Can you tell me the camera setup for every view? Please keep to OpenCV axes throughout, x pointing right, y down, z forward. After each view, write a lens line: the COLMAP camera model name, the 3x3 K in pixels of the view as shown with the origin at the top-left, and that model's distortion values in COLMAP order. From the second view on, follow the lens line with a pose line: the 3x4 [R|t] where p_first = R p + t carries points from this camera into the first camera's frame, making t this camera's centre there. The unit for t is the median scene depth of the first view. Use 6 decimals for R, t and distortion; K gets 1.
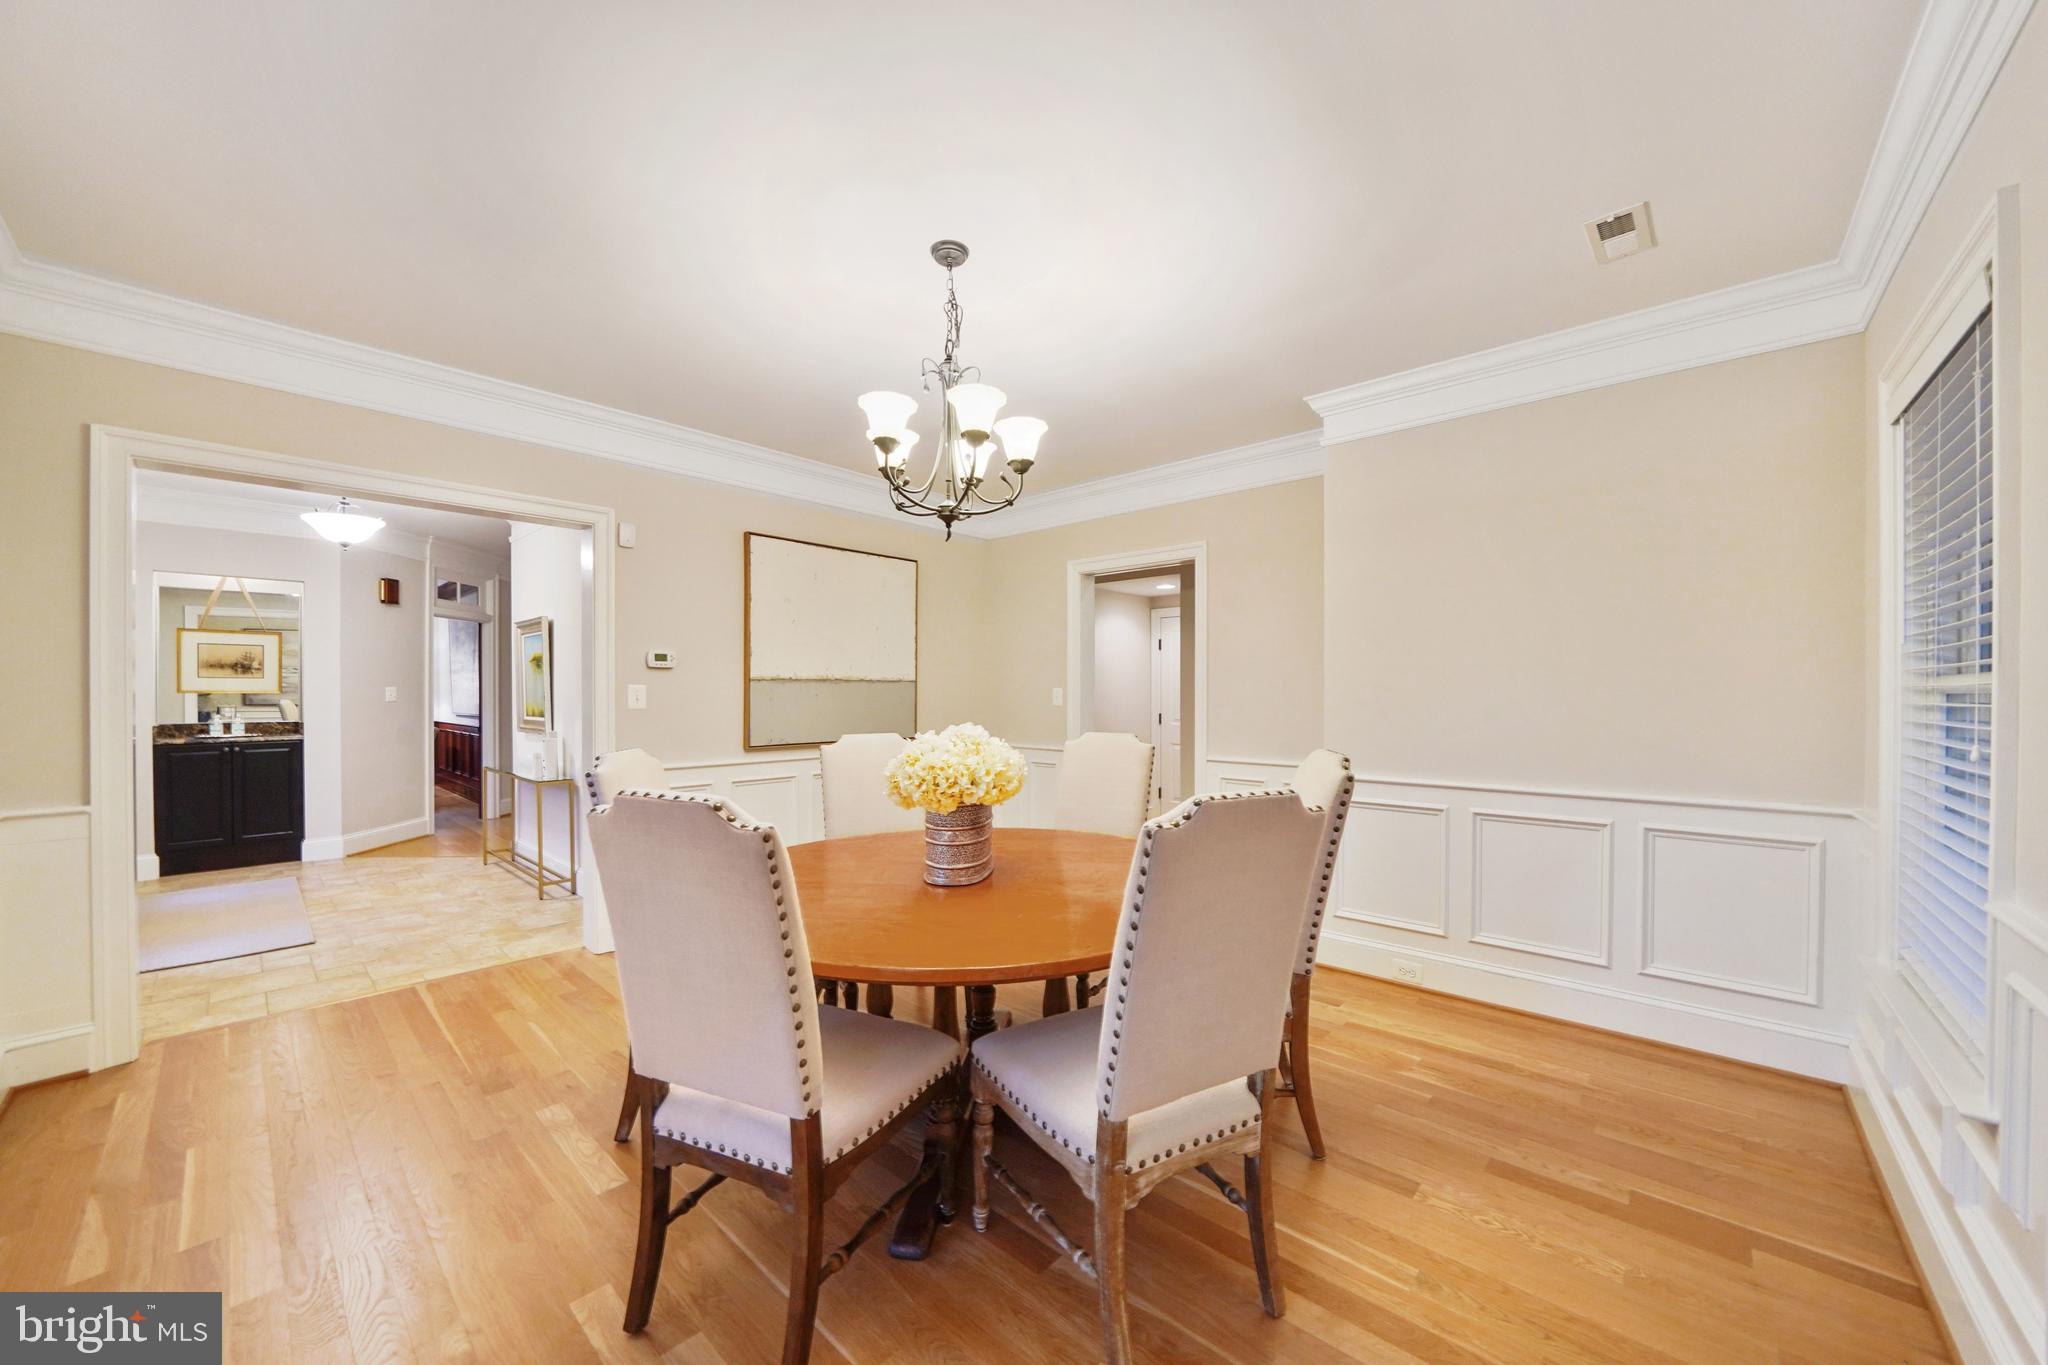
lens RADIAL K [[739.5, 0, 1032.1], [0, 739.5, 703.7], [0, 0, 1]] dist [-0.001272, -0.000157]
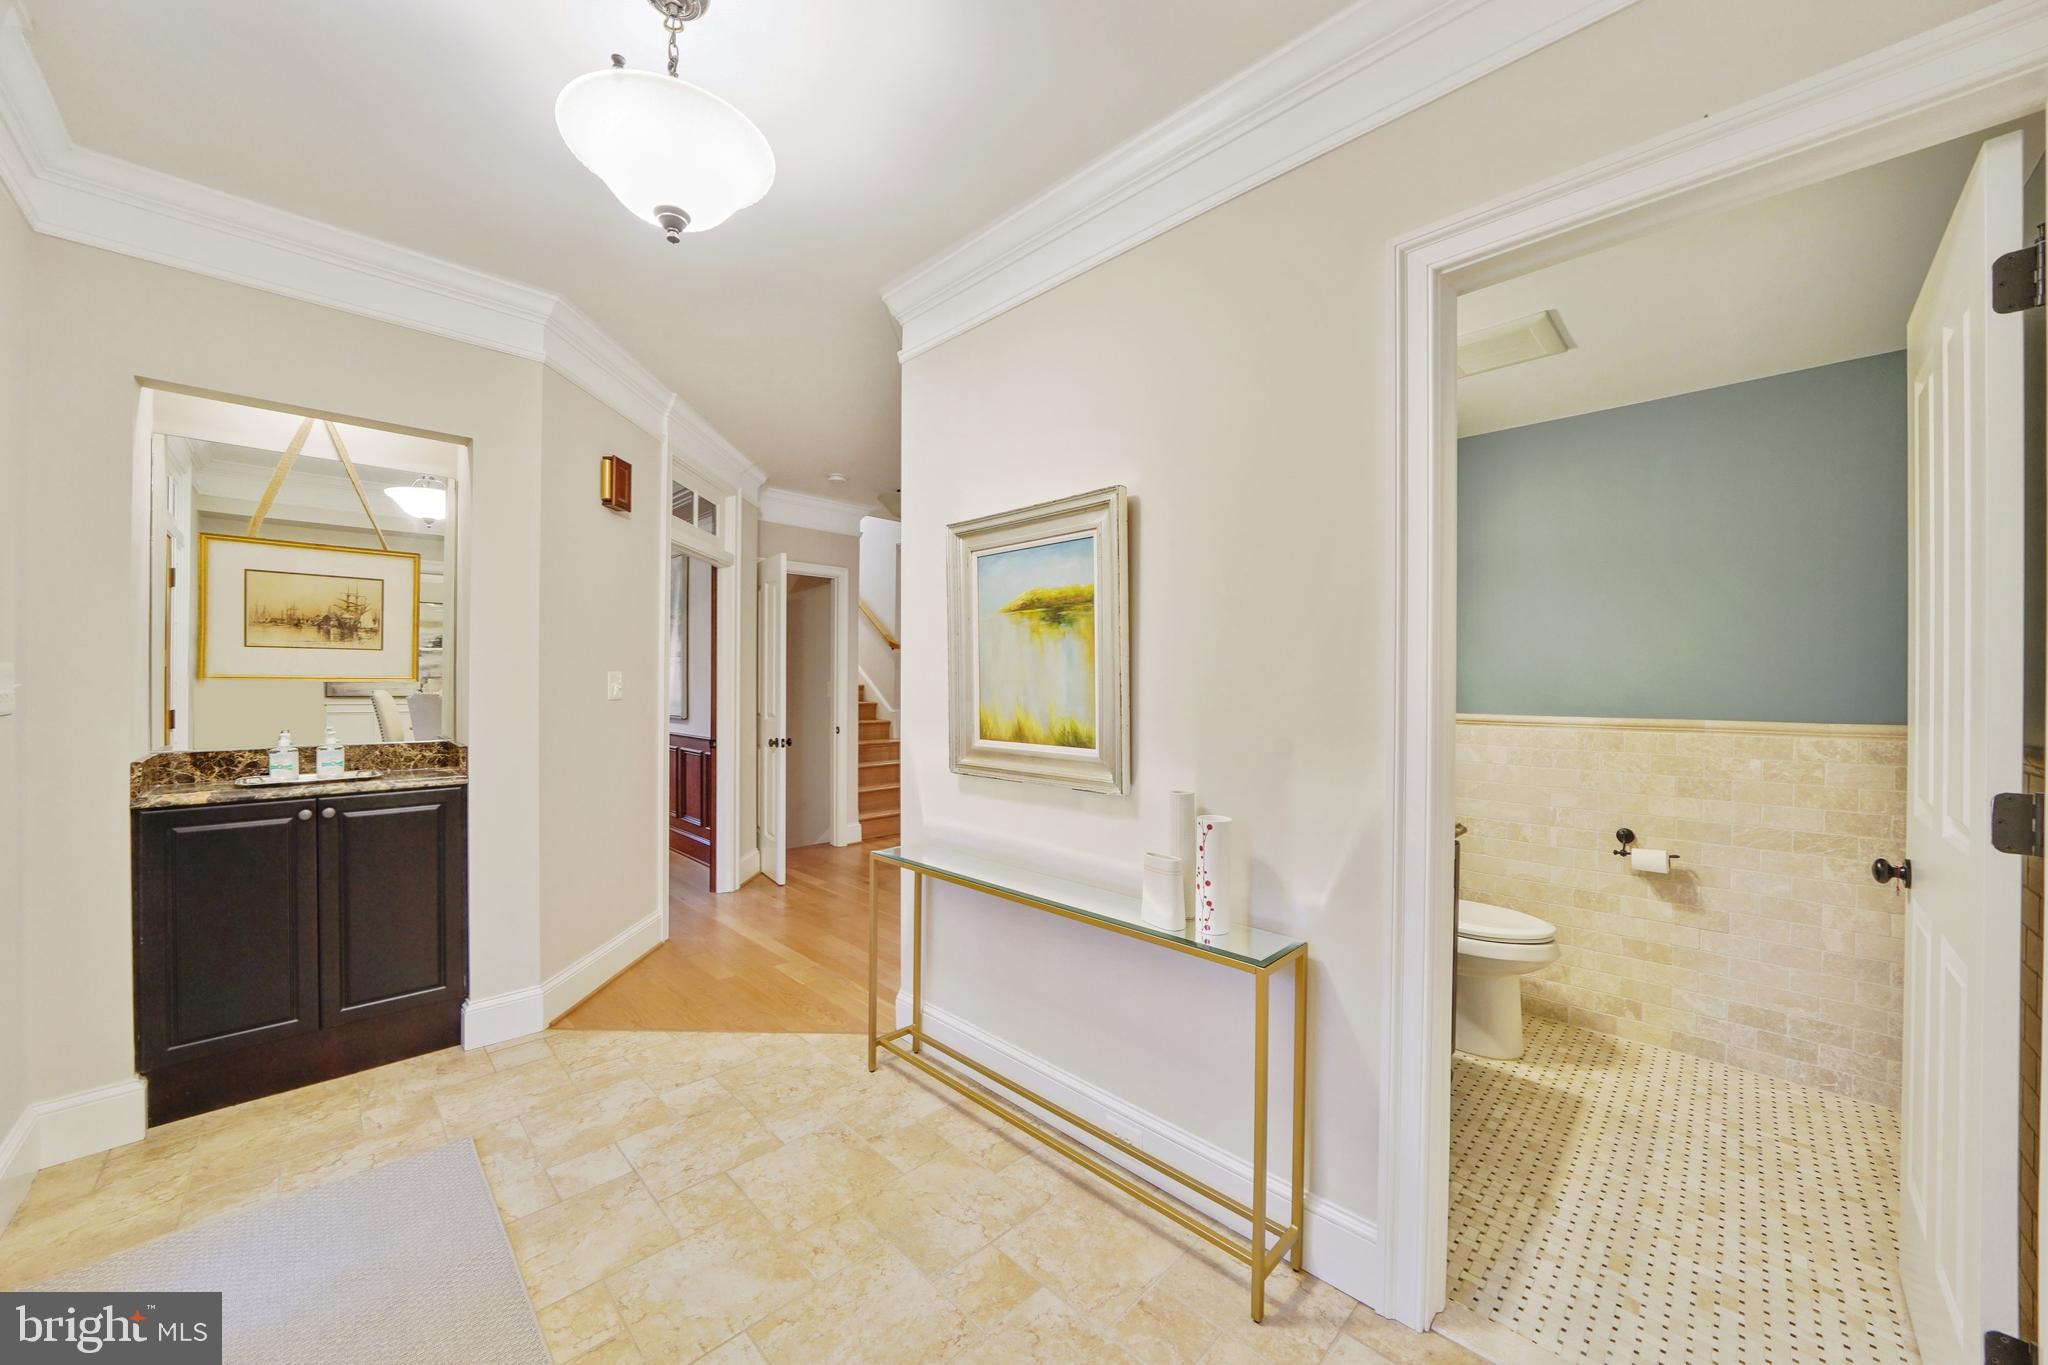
lens RADIAL K [[713.6, 0, 1029.6], [0, 713.6, 696.3], [0, 0, 1]] dist [-0.000649, 0.000000]
pose [[0.999425, 0.006911, -0.033183, -0.619722], [-0.006822, 0.999973, 0.002784, -0.009604], [0.033201, -0.002556, 0.999445, 0.564883]]
